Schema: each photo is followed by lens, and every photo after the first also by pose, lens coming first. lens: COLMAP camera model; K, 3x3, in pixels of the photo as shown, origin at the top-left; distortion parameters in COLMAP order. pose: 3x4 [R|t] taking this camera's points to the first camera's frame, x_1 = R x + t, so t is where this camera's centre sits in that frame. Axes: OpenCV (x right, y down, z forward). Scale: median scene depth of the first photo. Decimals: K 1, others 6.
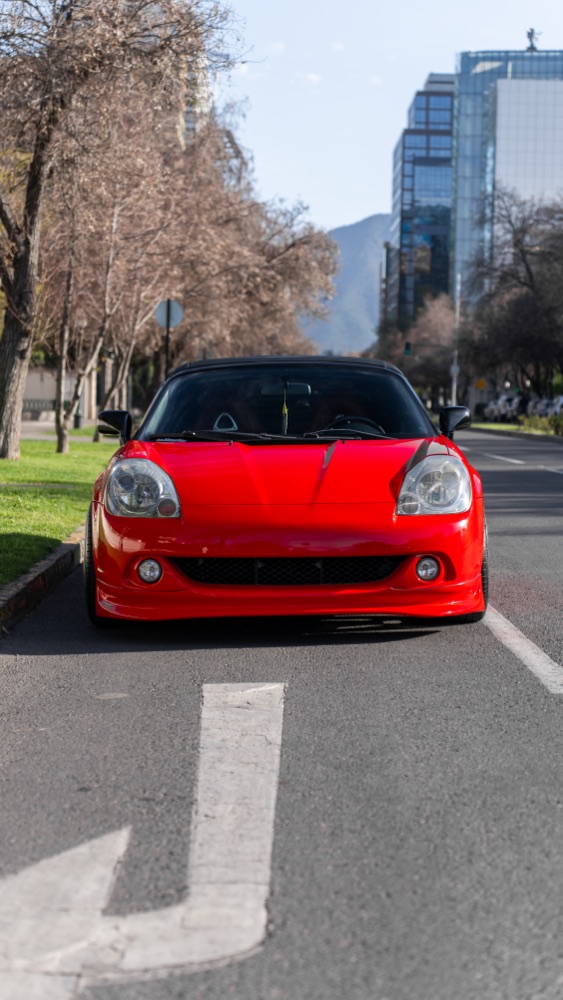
lens RADIAL K [[1906.2, 0, 280.6], [0, 1906.2, 501.3], [0, 0, 1]] dist [0.092082, 0.000000]
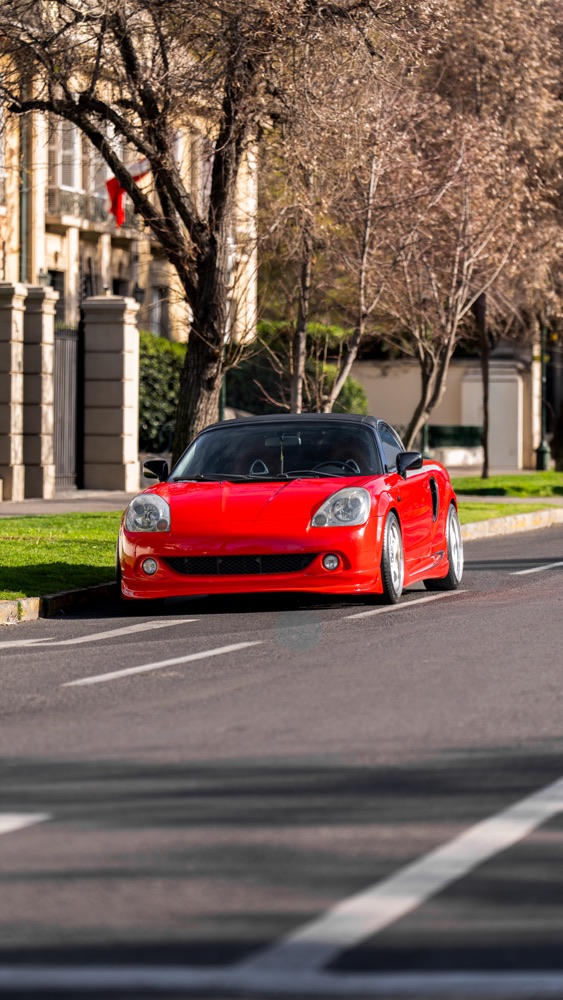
lens RADIAL K [[4759.8, 0, 281.6], [0, 4759.8, 500.0], [0, 0, 1]] dist [-0.420003, 0.000000]
pose [[0.984495, -0.019446, -0.174332, 0.232375], [0.013354, 0.999261, -0.036048, 0.040583], [0.174904, 0.033161, 0.984027, -0.905227]]
